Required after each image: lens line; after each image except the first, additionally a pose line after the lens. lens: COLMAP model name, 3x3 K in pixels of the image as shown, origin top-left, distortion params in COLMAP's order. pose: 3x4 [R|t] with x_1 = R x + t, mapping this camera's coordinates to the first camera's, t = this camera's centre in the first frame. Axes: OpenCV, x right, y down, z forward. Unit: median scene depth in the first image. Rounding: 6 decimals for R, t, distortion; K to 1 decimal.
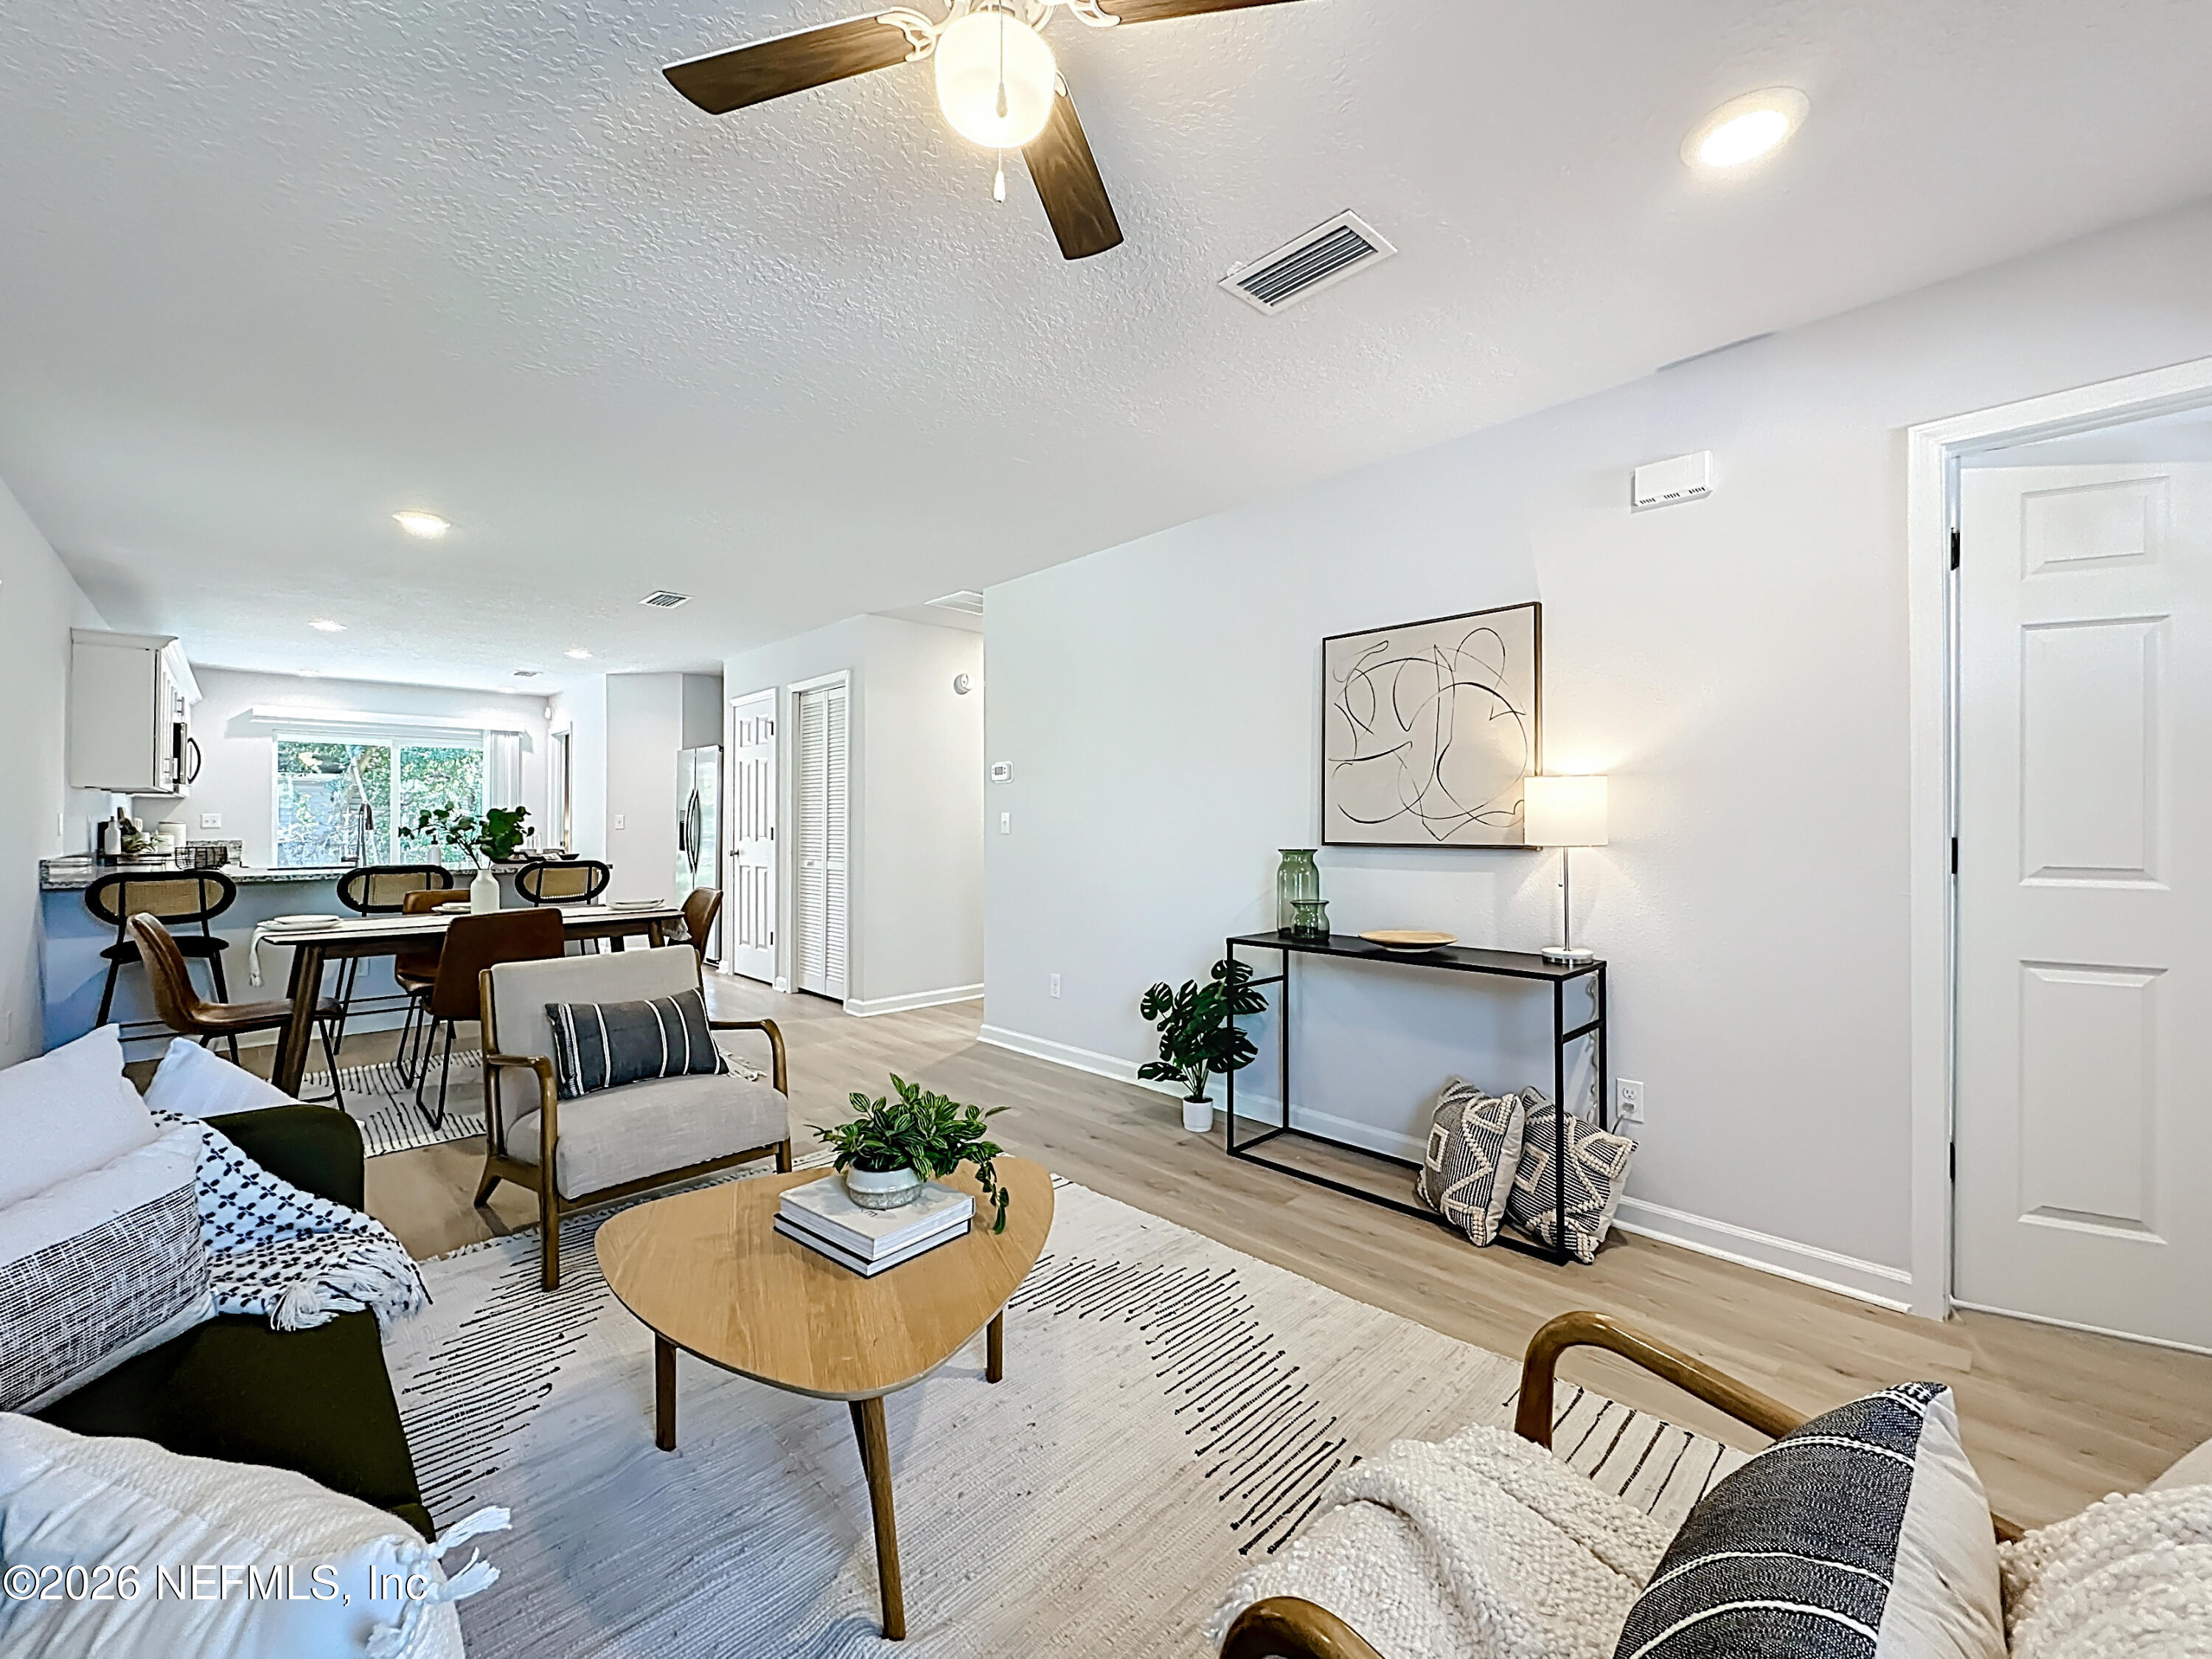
lens RADIAL K [[902.0, 0, 1104.1], [0, 902.0, 816.6], [0, 0, 1]] dist [-0.002976, 0.000534]
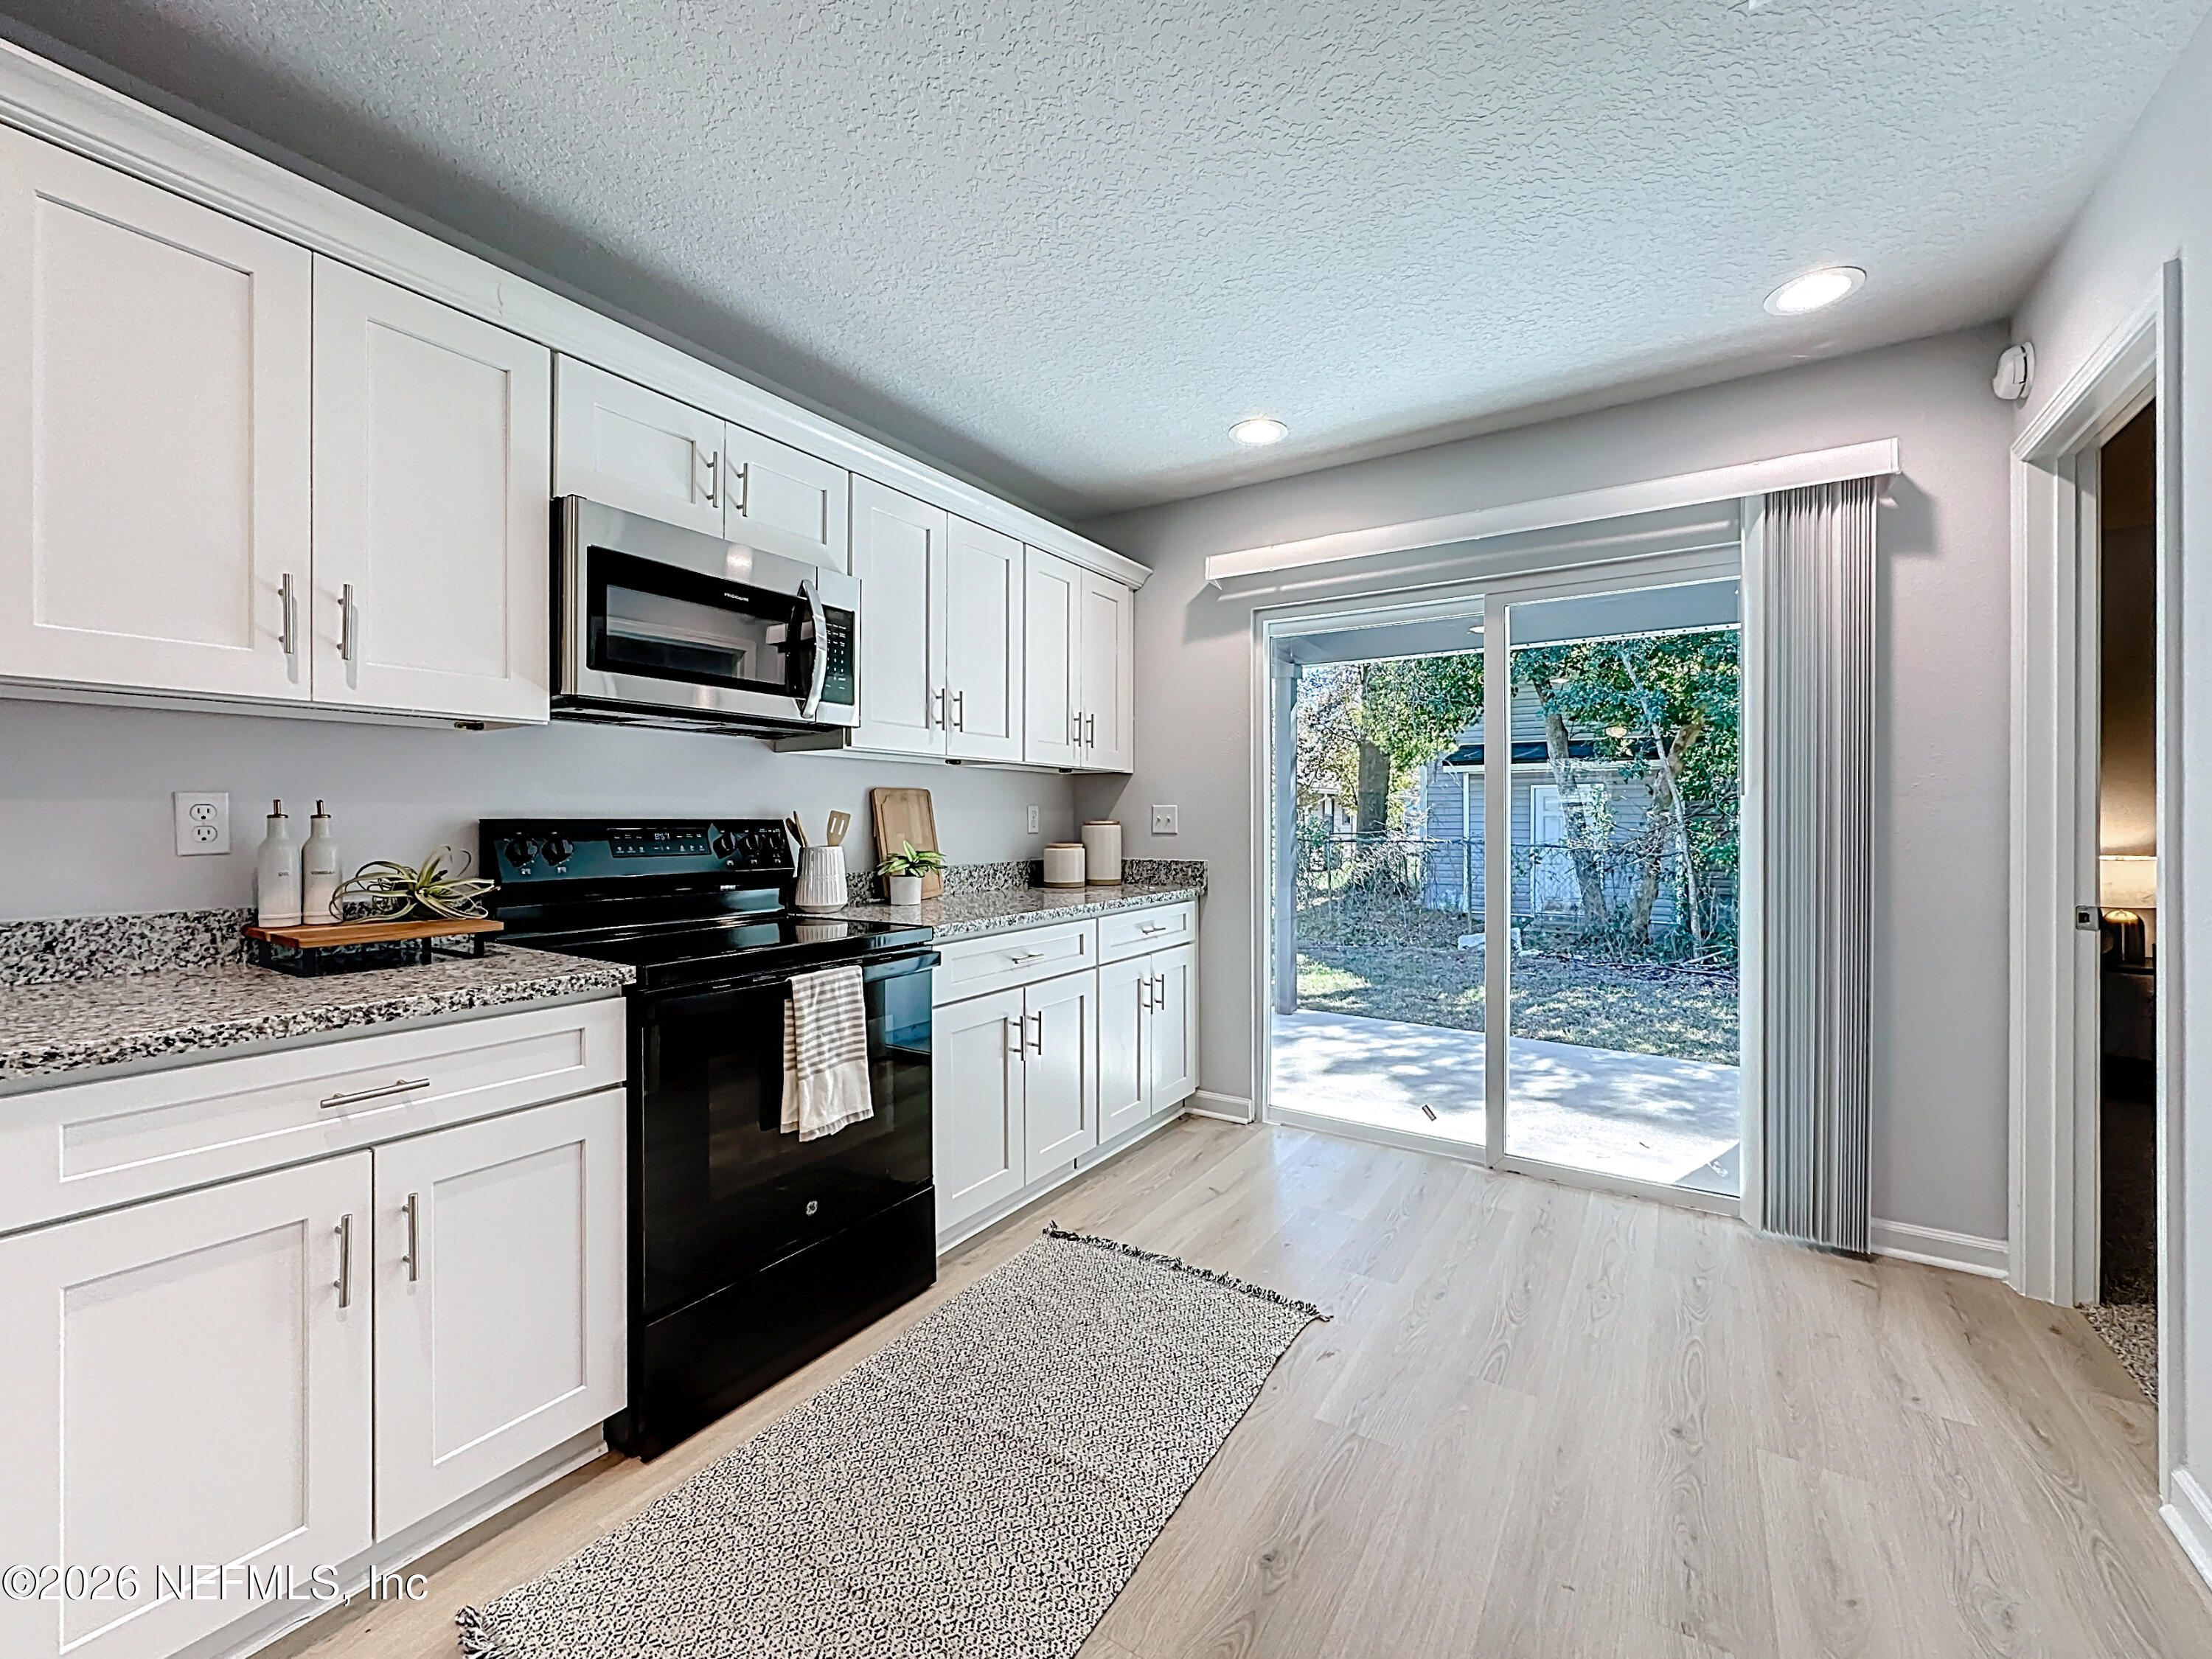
lens RADIAL K [[902.0, 0, 1104.1], [0, 902.0, 816.6], [0, 0, 1]] dist [-0.002976, 0.000534]
pose [[0.232104, -0.002753, -0.972687, -1.333455], [0.001109, 0.999996, -0.002566, 0.012672], [0.972690, -0.000483, 0.232106, 2.150165]]
